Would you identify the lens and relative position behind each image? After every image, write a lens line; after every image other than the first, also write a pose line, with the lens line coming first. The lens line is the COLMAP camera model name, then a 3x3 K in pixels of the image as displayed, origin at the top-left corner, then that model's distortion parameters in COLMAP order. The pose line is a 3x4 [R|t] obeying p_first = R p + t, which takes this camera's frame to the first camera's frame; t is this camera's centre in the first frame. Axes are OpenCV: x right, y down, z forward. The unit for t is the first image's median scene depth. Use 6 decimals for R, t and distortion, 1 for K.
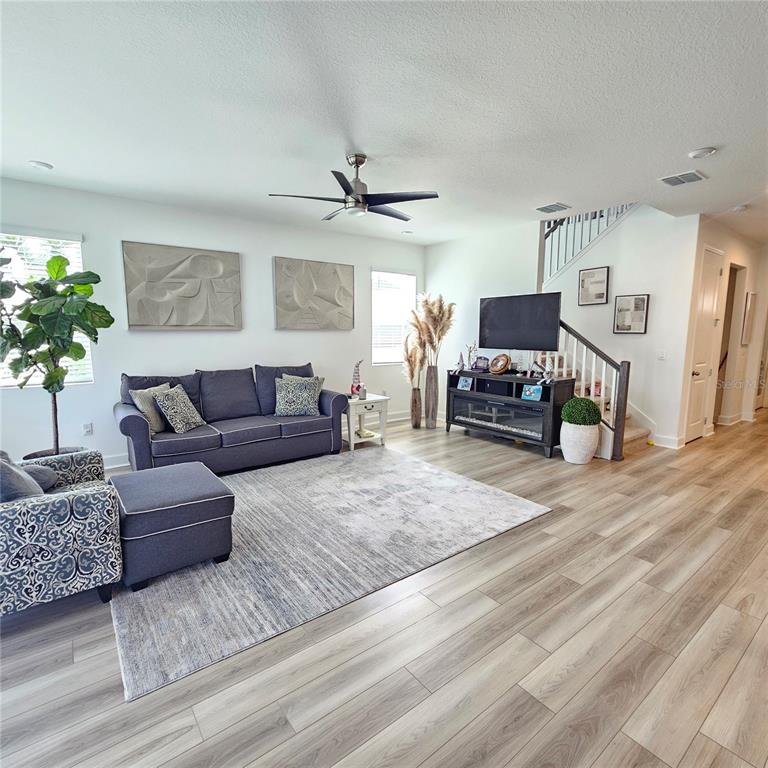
lens RADIAL K [[416.8, 0, 382.8], [0, 416.8, 386.1], [0, 0, 1]] dist [-0.003567, 0.000527]
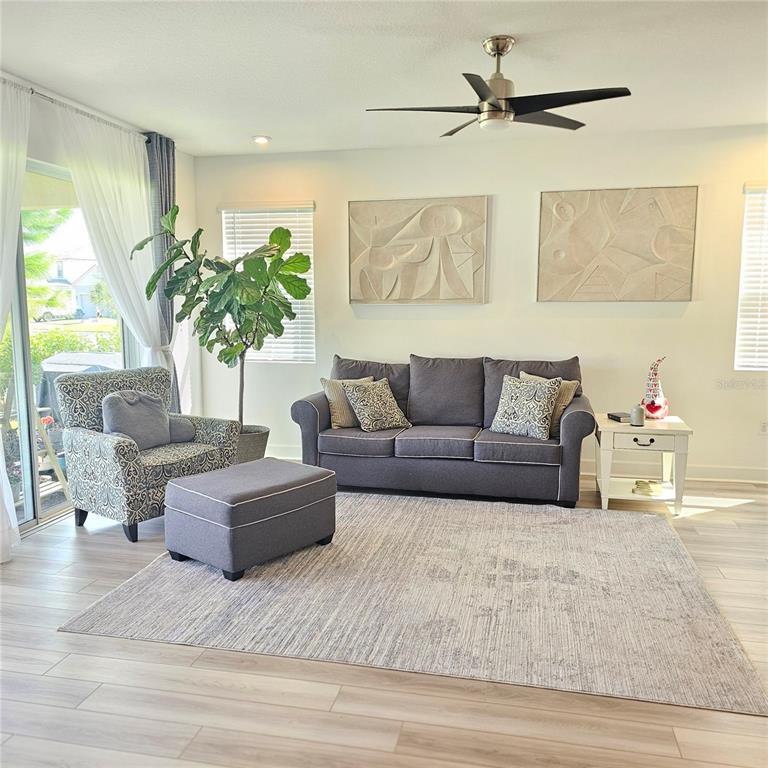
lens RADIAL K [[680.3, 0, 381.6], [0, 680.3, 384.4], [0, 0, 1]] dist [0.054926, -0.046580]
pose [[0.647034, 0.090439, -0.757078, 0.508963], [-0.094572, 0.994792, 0.038010, -0.032203], [0.756573, 0.047005, 0.652217, 0.143077]]
